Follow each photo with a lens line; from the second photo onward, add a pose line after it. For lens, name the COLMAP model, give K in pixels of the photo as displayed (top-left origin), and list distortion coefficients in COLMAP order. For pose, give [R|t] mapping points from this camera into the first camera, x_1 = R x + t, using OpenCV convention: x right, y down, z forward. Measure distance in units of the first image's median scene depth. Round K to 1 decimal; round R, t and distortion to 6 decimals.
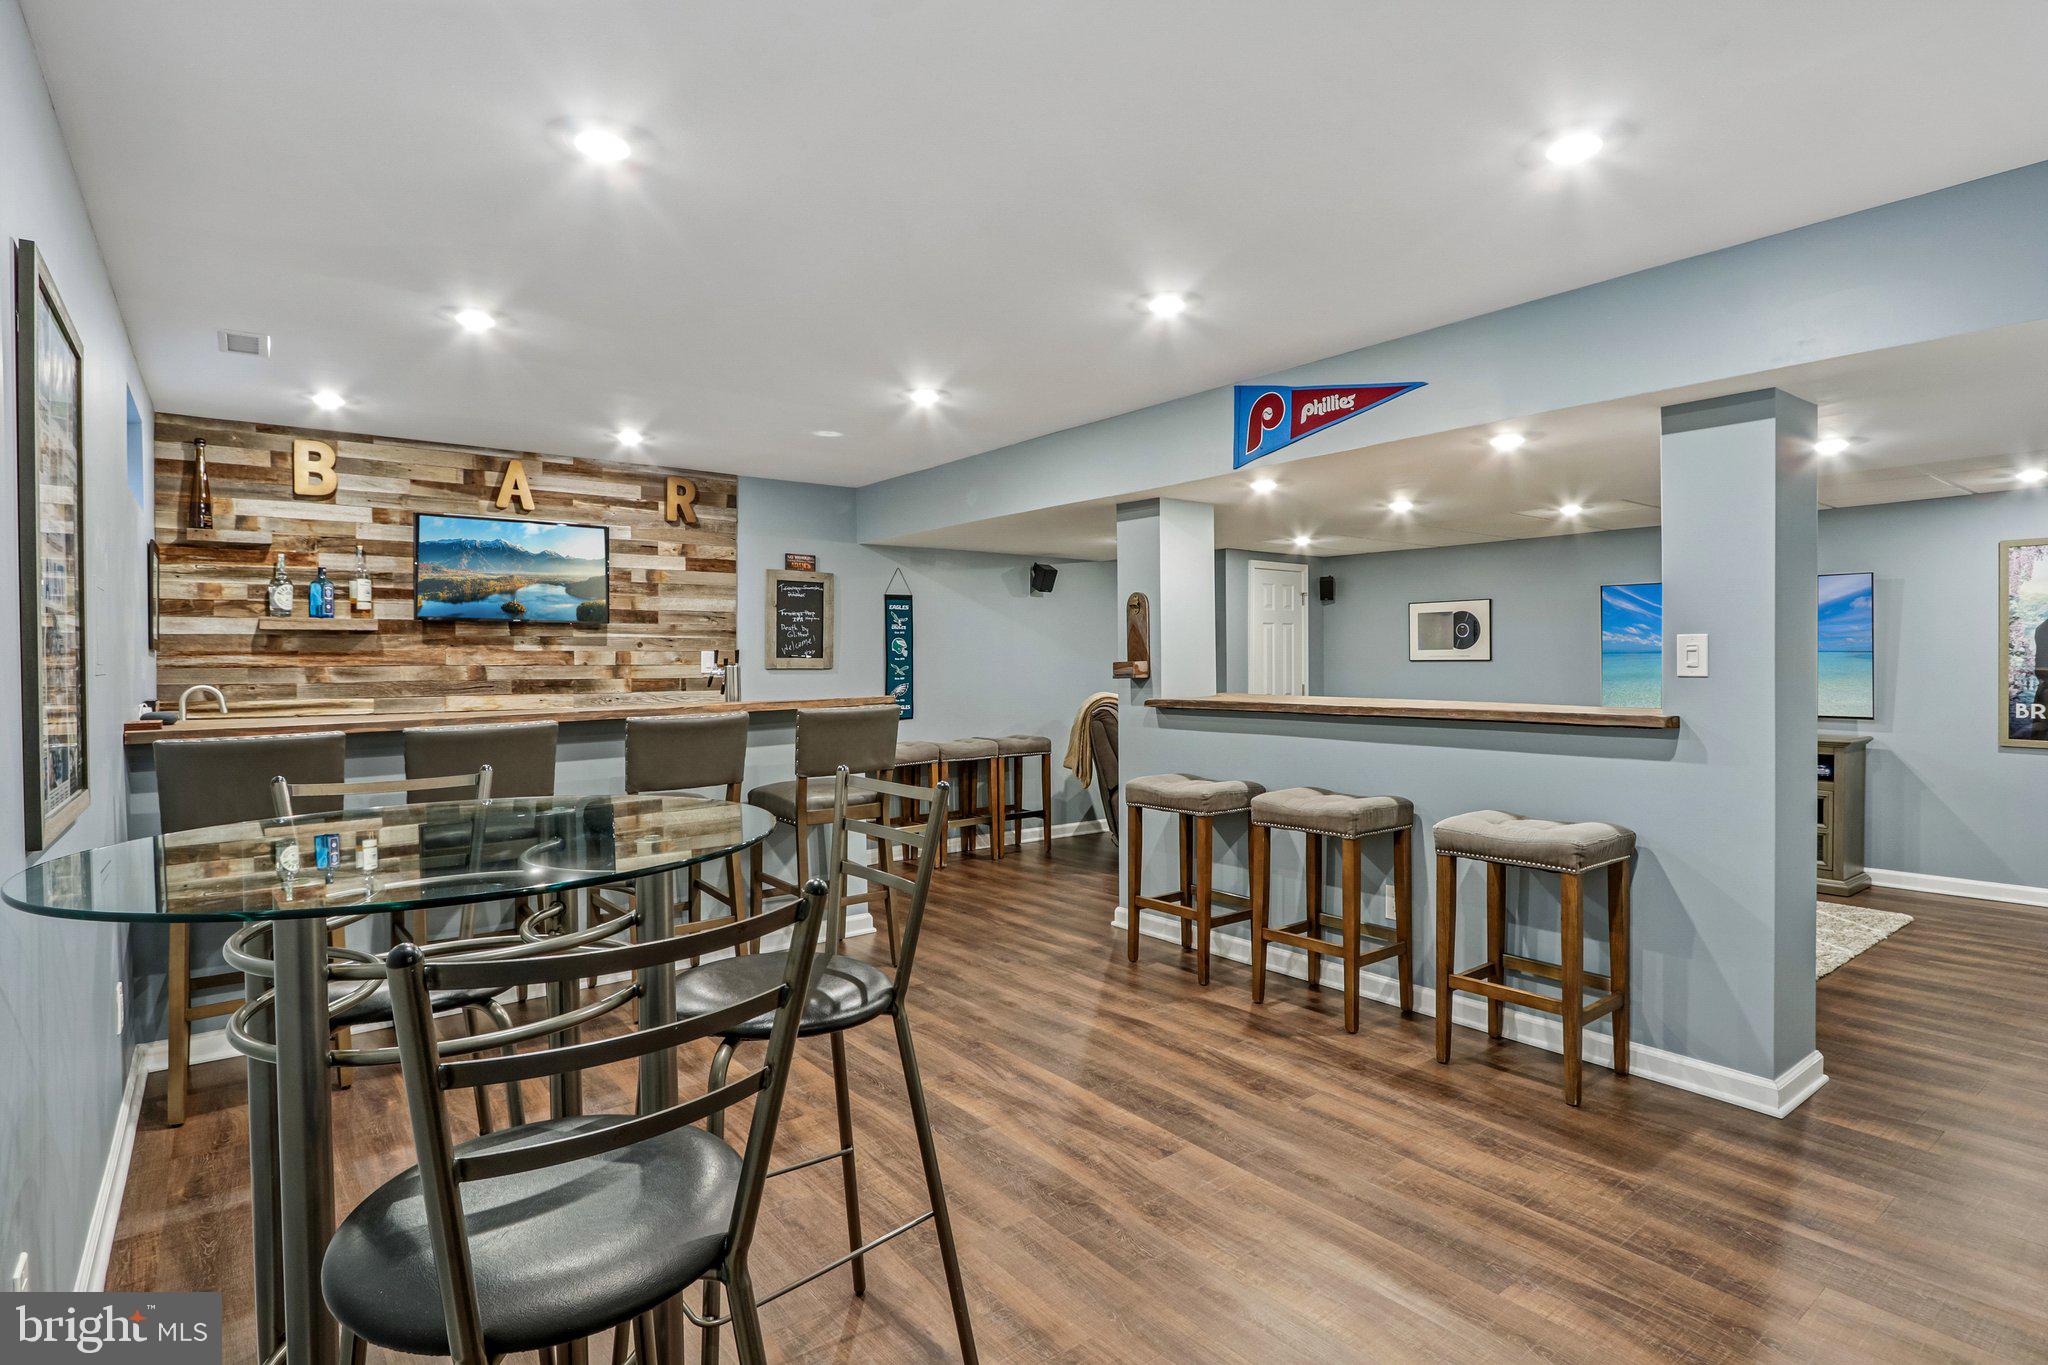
lens RADIAL K [[1055.5, 0, 1032.1], [0, 1055.5, 667.2], [0, 0, 1]] dist [-0.017517, 0.001118]
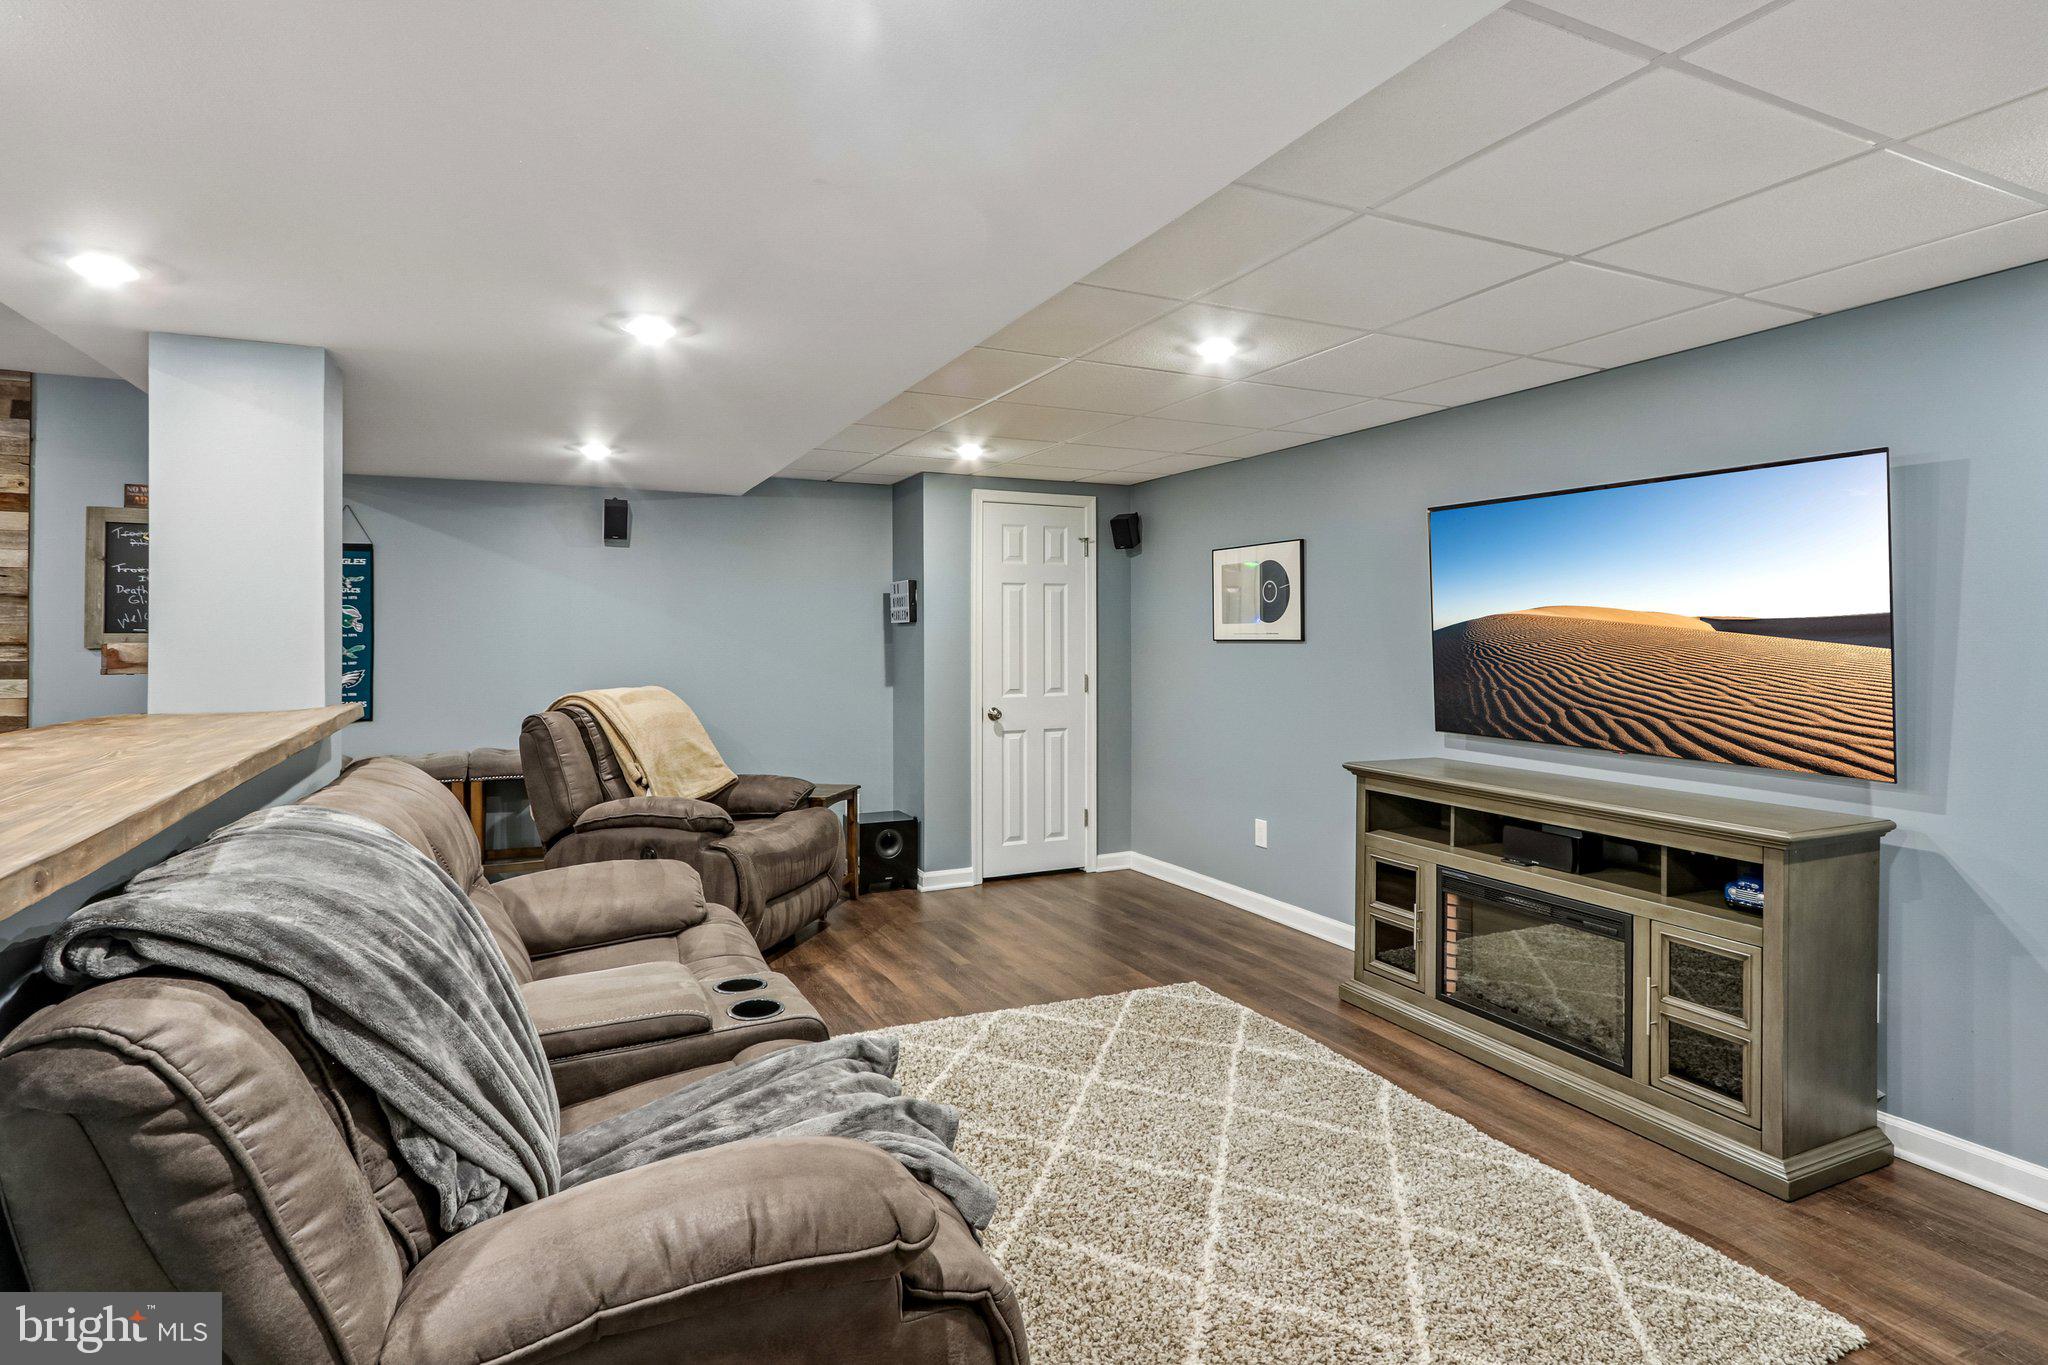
lens RADIAL K [[1055.5, 0, 1030.3], [0, 1055.5, 637.0], [0, 0, 1]] dist [-0.017517, 0.001118]
pose [[0.976020, 0.004686, -0.217630, 0.582263], [-0.005576, 0.999978, -0.003475, -0.008278], [0.217609, 0.004605, 0.976025, 0.525398]]
